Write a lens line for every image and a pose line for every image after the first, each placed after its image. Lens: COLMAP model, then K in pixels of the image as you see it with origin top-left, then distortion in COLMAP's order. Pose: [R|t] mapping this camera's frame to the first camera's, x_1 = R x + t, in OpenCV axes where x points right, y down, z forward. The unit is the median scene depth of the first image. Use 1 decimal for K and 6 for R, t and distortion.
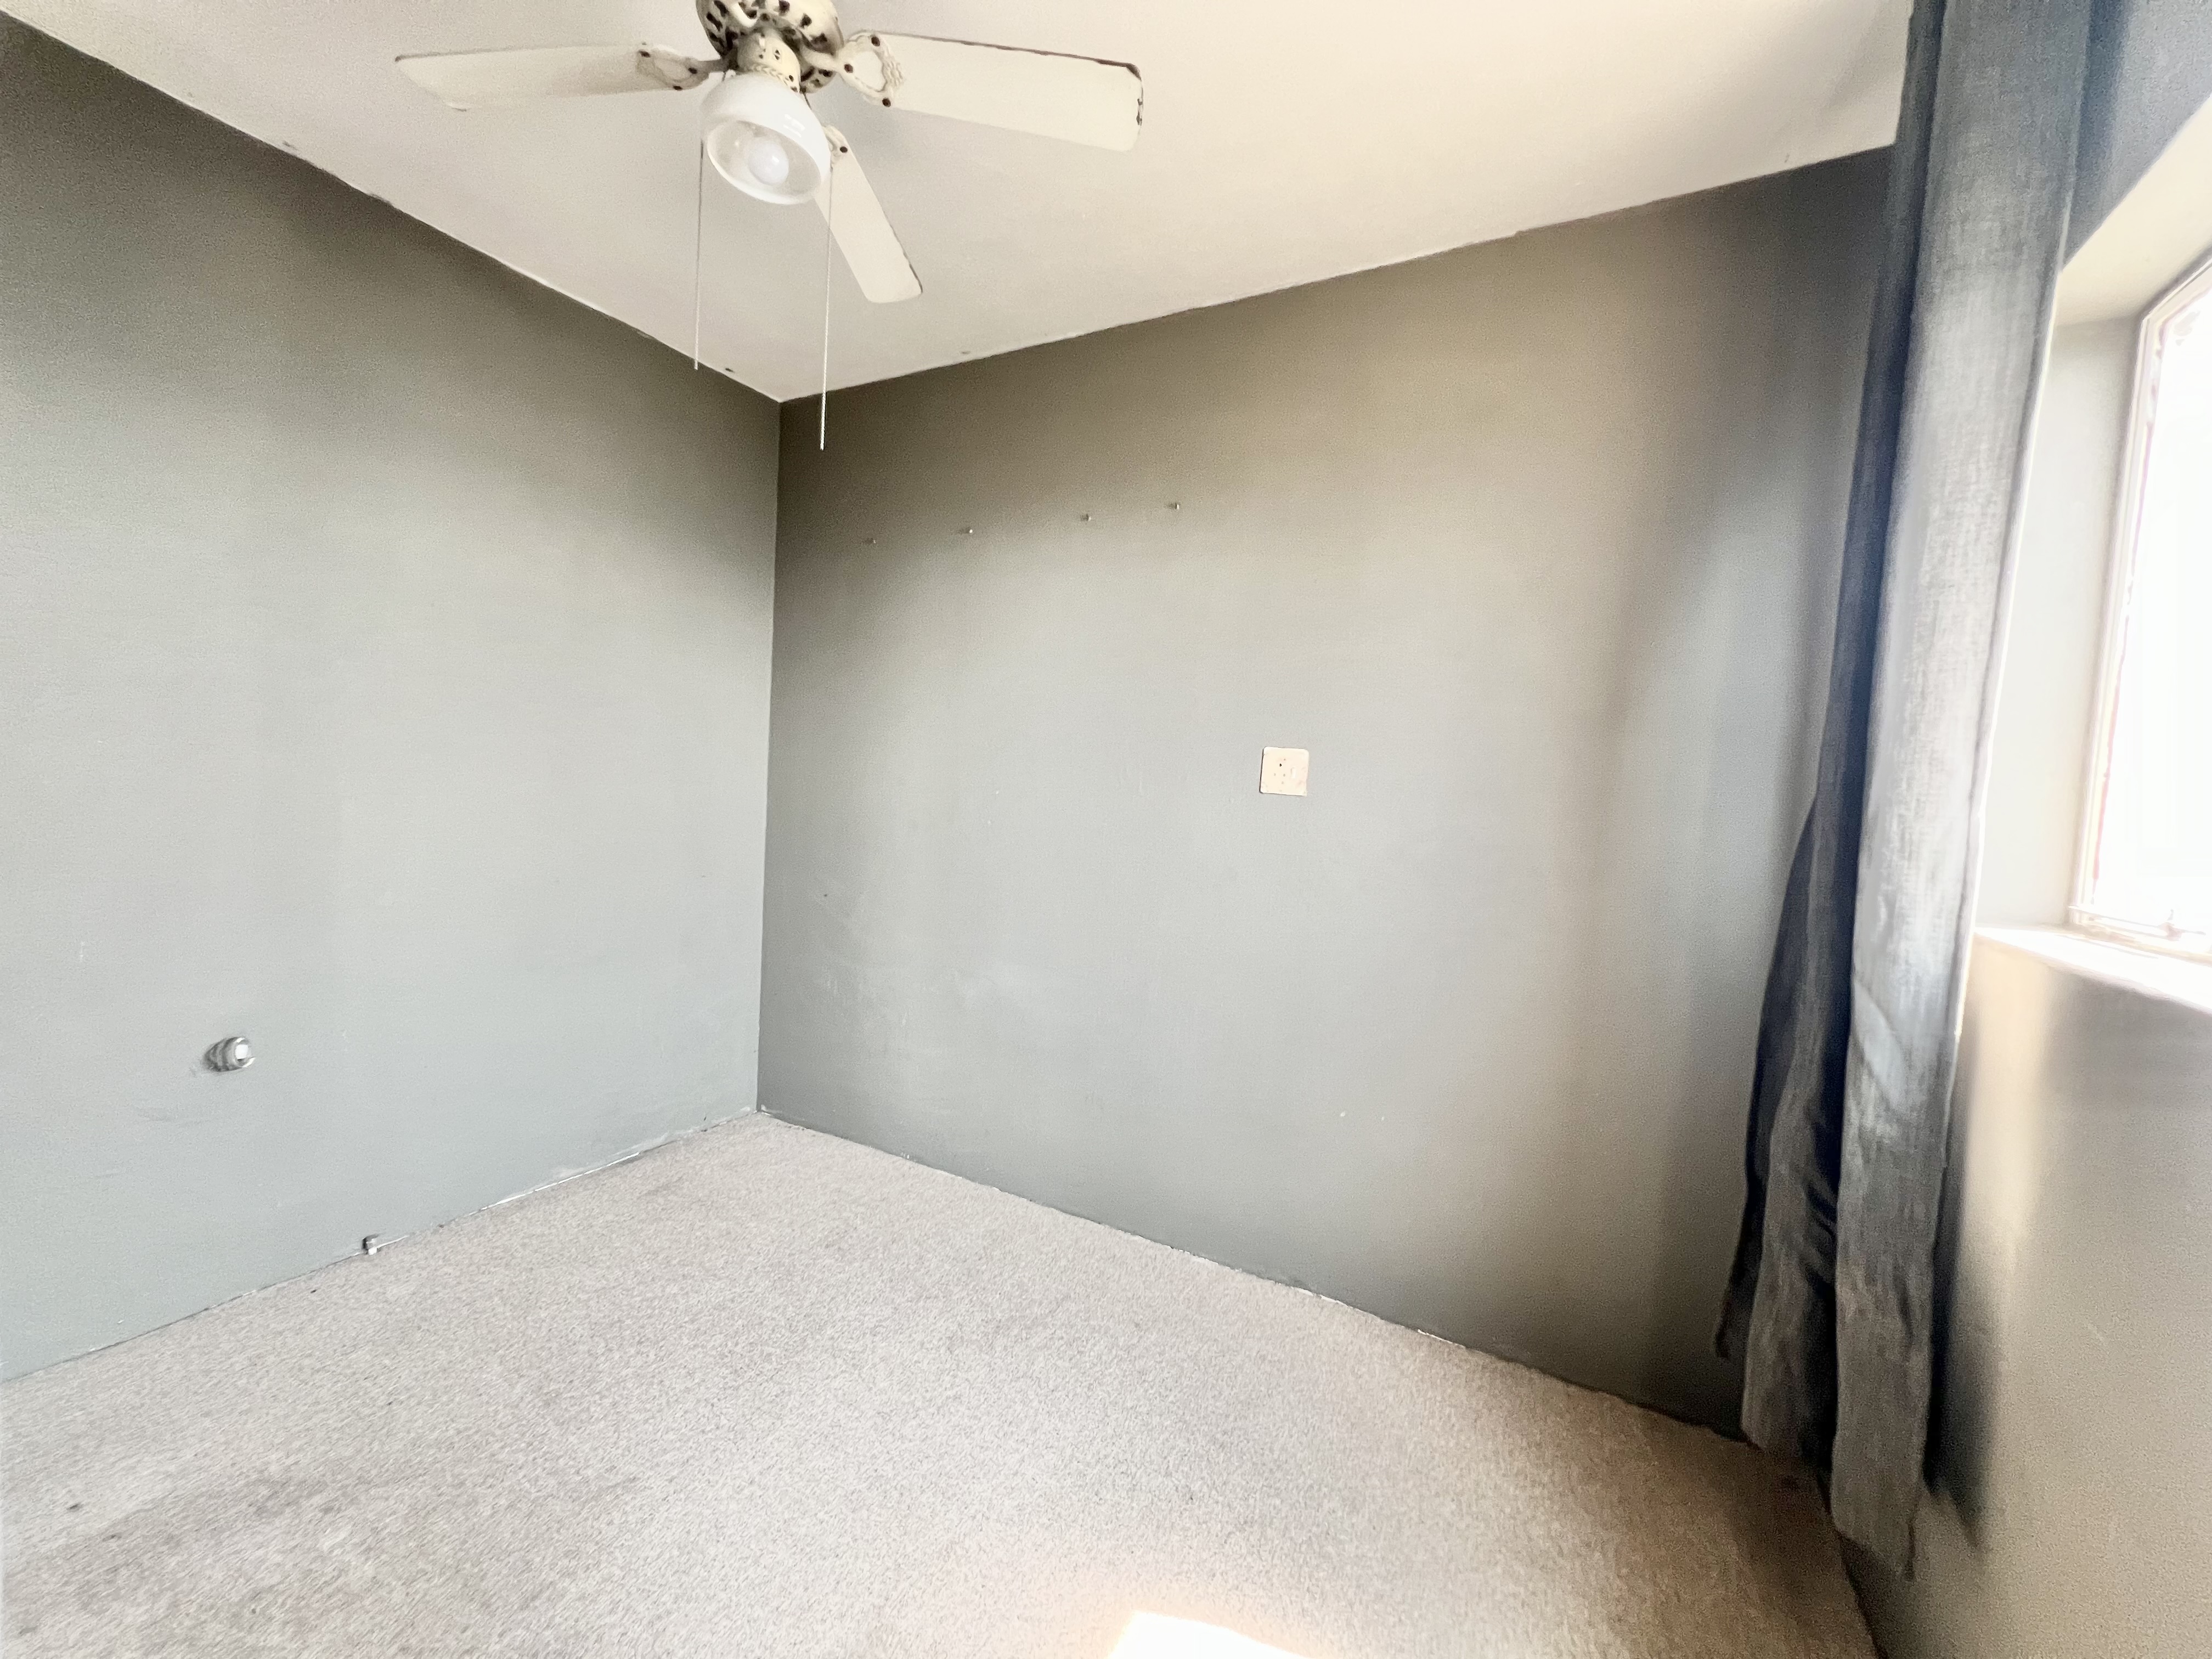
lens RADIAL K [[892.7, 0, 1106.7], [0, 892.7, 835.5], [0, 0, 1]] dist [-0.002118, -0.000365]
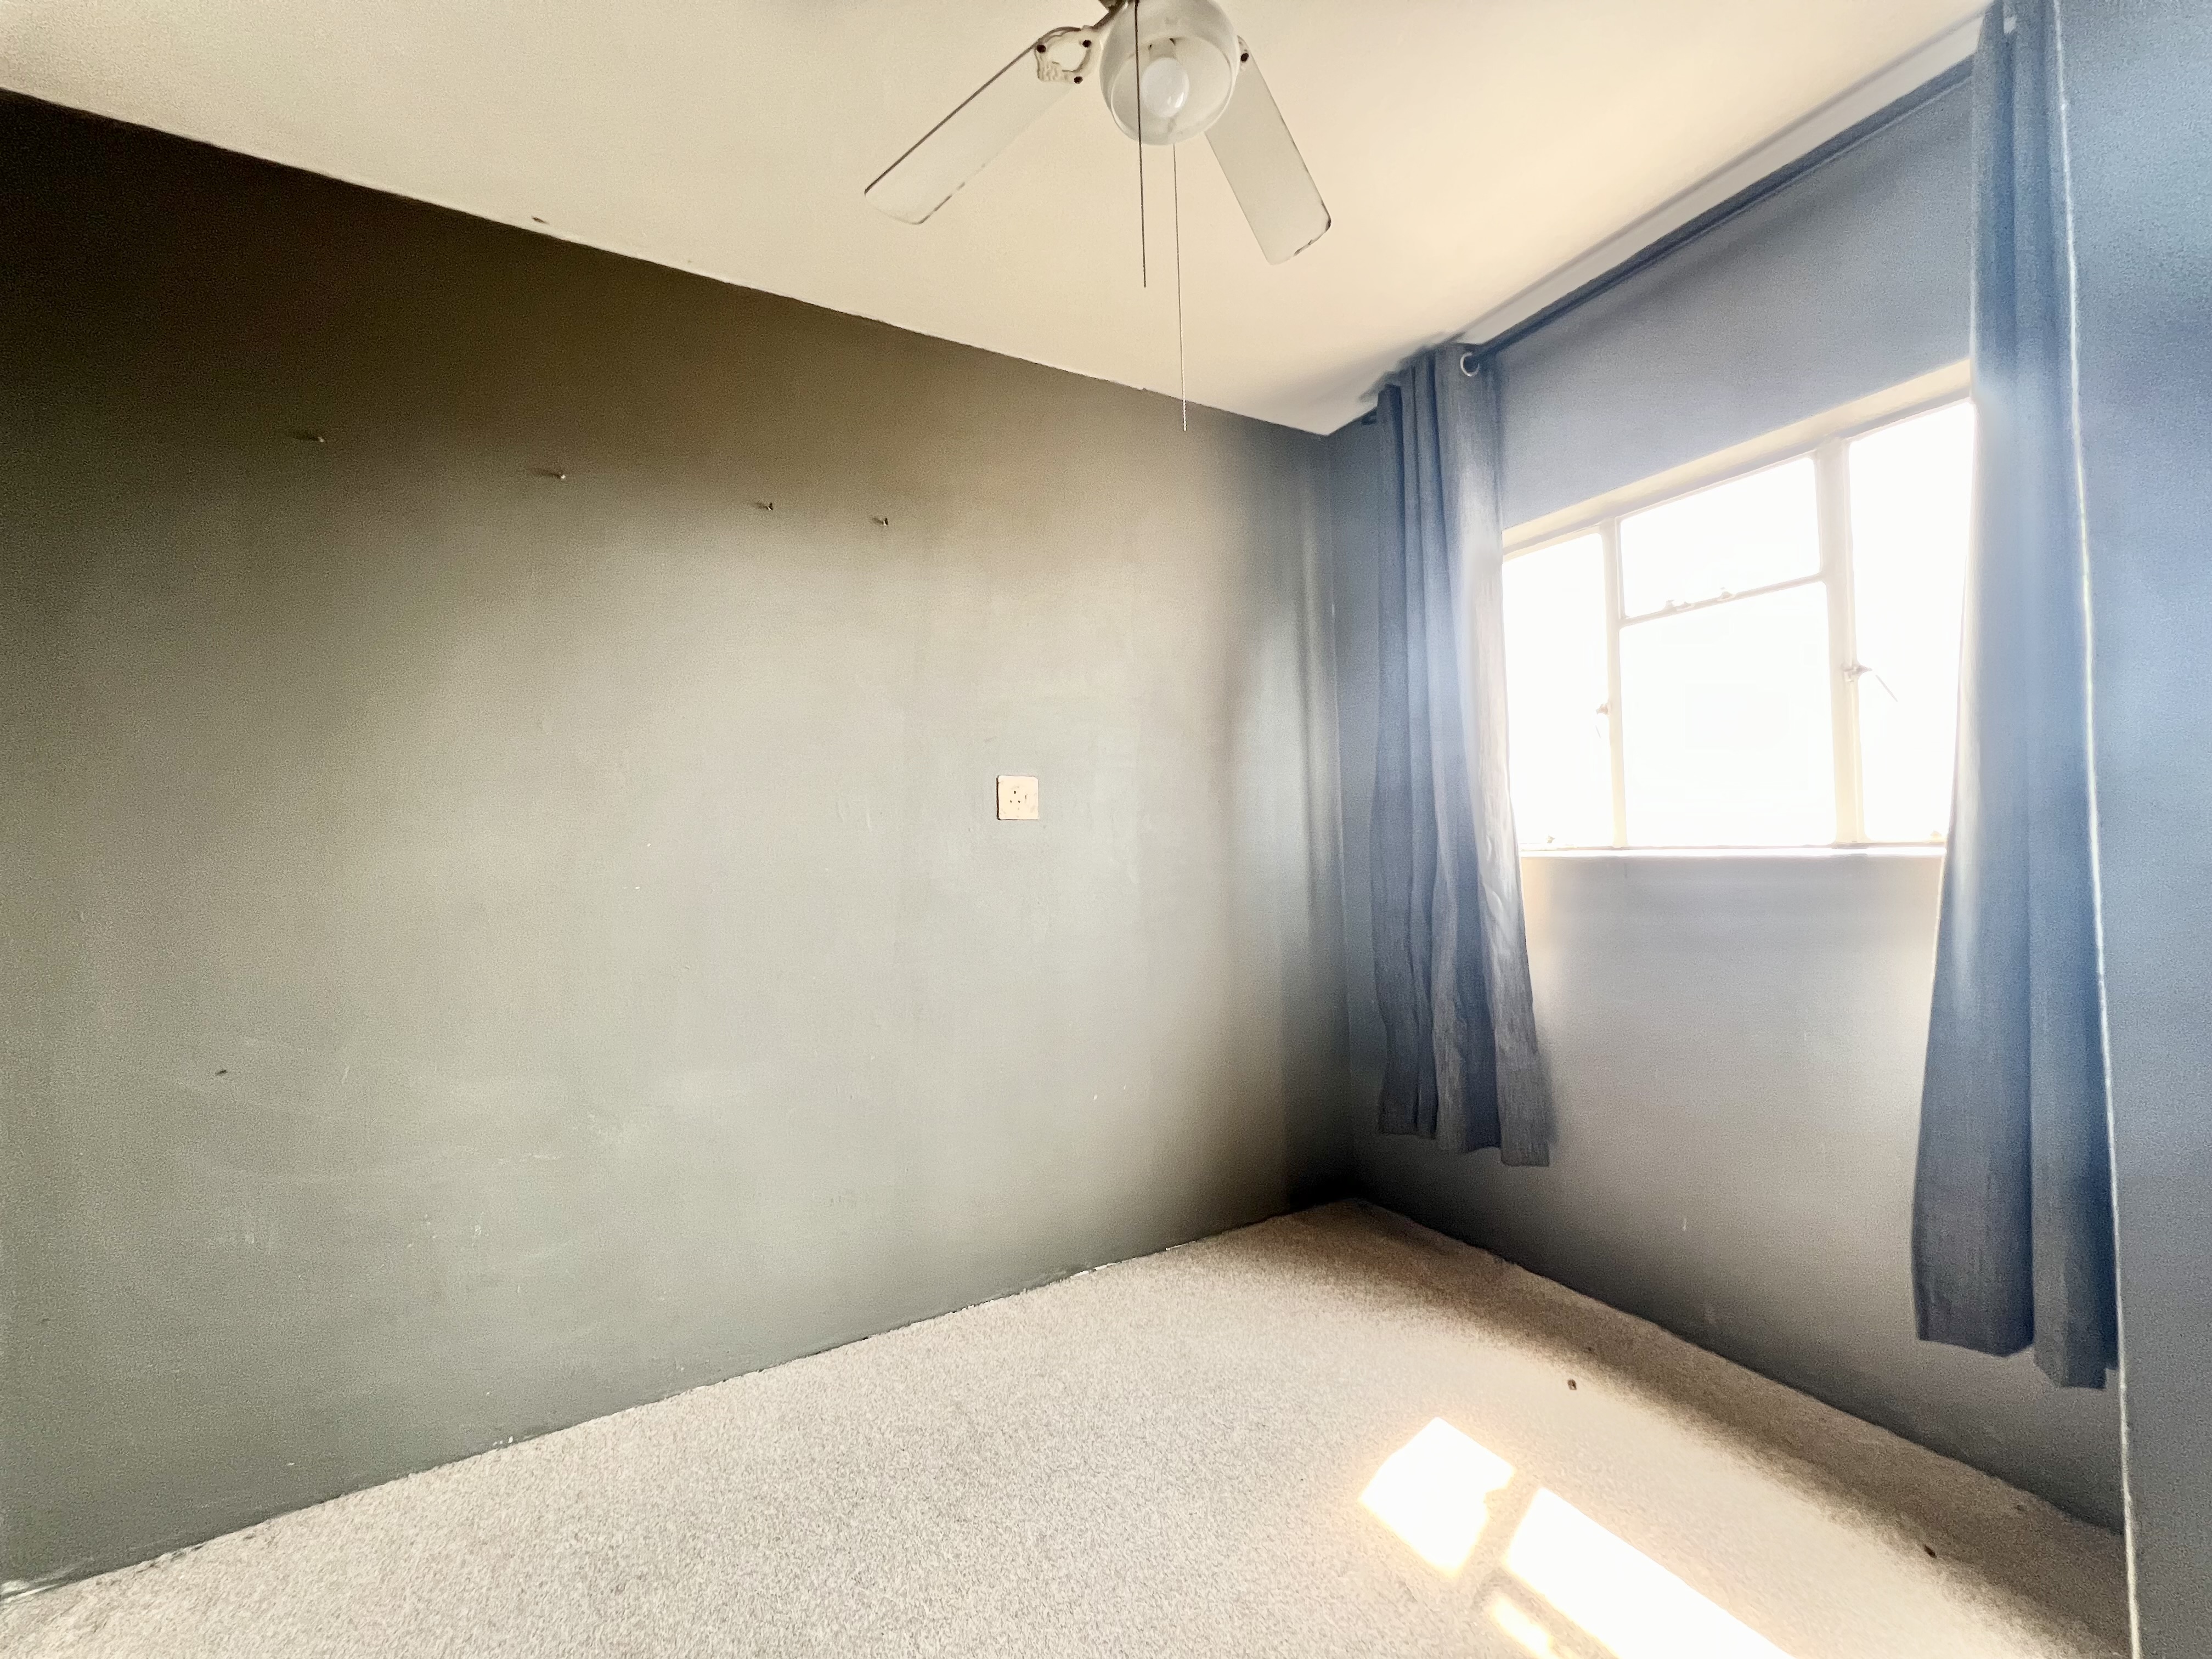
lens RADIAL K [[892.7, 0, 1103.1], [0, 892.7, 834.3], [0, 0, 1]] dist [-0.002118, -0.000365]
pose [[0.515301, -0.062552, 0.854723, -0.667800], [0.112167, 0.993676, 0.005098, -0.023374], [-0.849637, 0.093245, 0.519059, 0.368787]]
